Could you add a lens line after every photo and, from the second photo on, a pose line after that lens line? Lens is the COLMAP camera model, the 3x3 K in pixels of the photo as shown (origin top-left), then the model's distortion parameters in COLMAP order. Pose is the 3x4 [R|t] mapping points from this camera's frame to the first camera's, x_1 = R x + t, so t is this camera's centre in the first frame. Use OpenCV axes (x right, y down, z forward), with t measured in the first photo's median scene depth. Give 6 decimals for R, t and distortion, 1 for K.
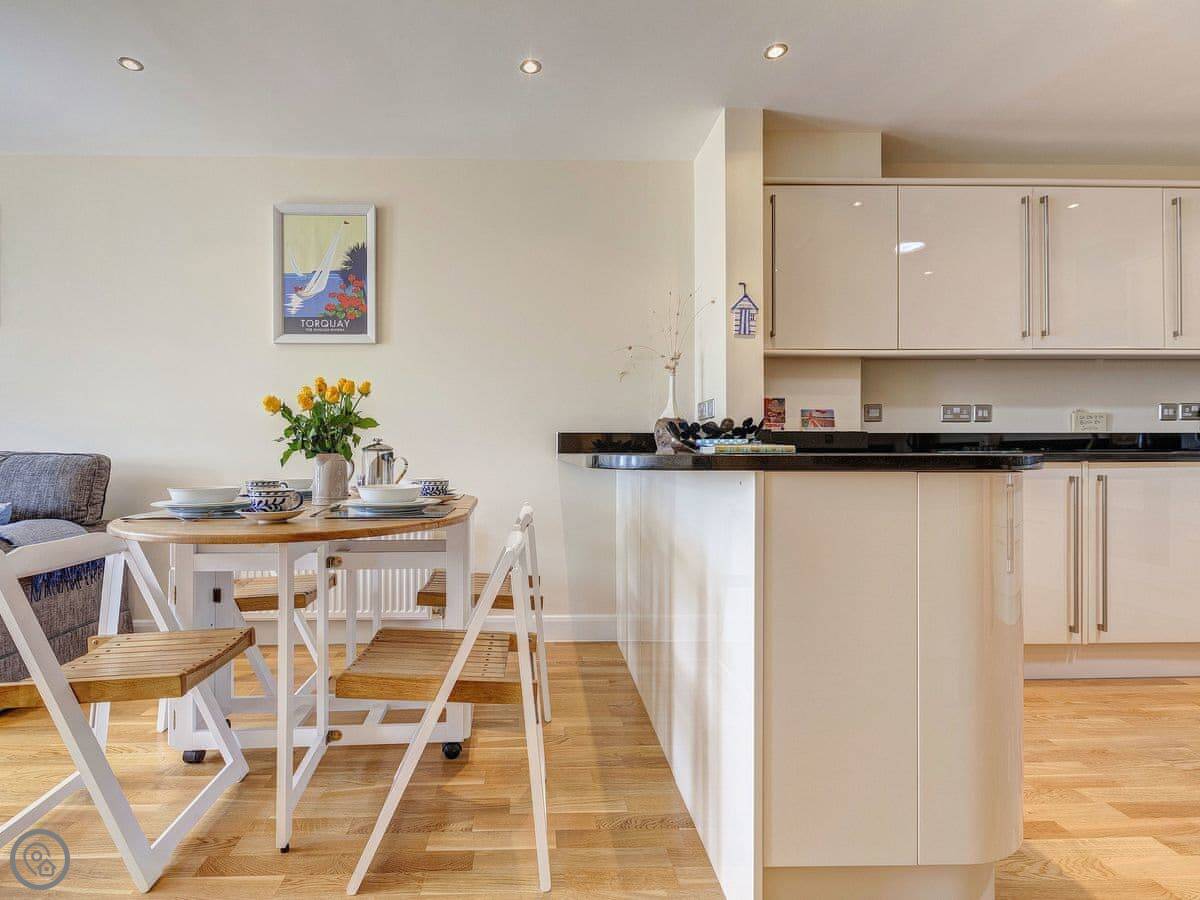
lens RADIAL K [[624.0, 0, 540.3], [0, 624.0, 448.7], [0, 0, 1]] dist [-0.001183, -0.000079]
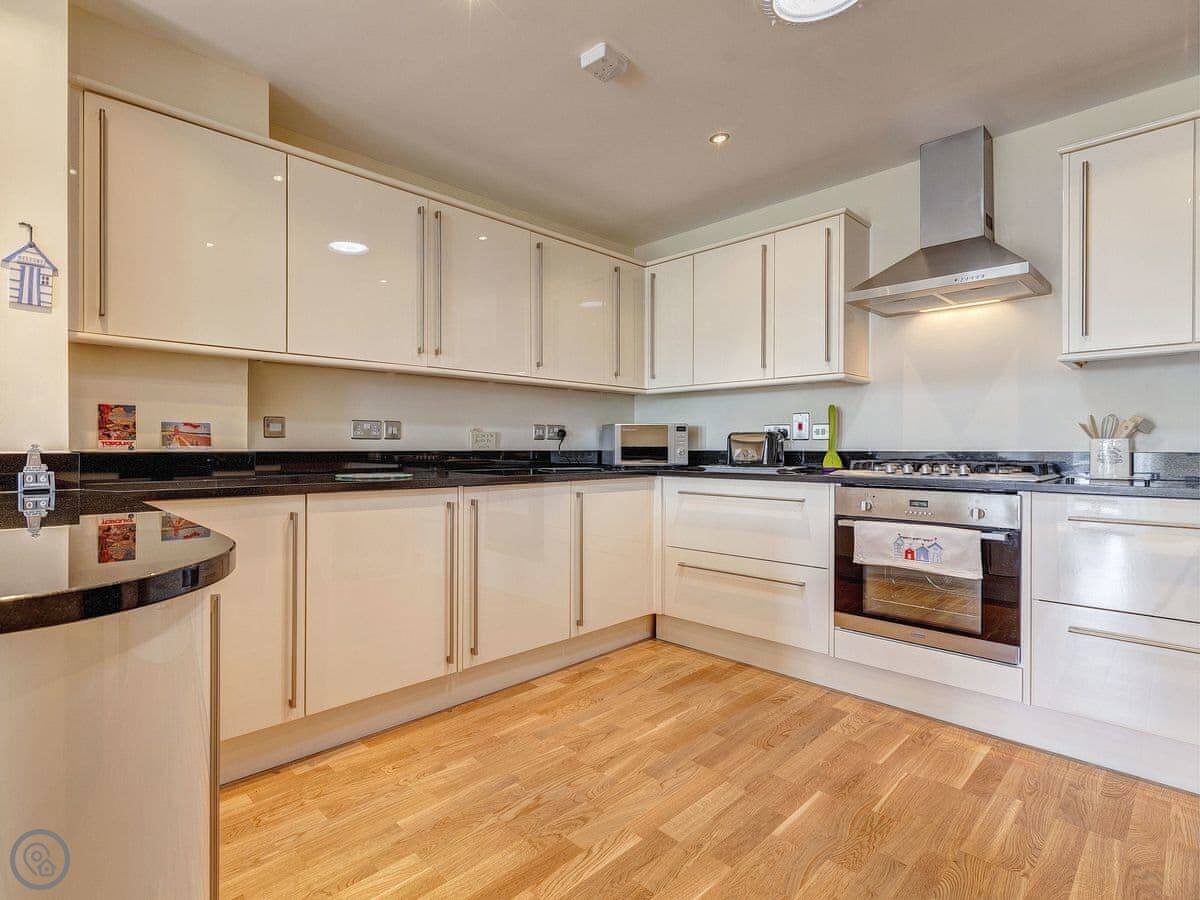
lens RADIAL K [[624.0, 0, 540.3], [0, 624.0, 448.7], [0, 0, 1]] dist [-0.001183, -0.000079]
pose [[0.744664, -0.000236, 0.667439, 0.273329], [-0.004818, 0.999972, 0.005729, -0.039430], [-0.667422, -0.007482, 0.744642, 0.162487]]
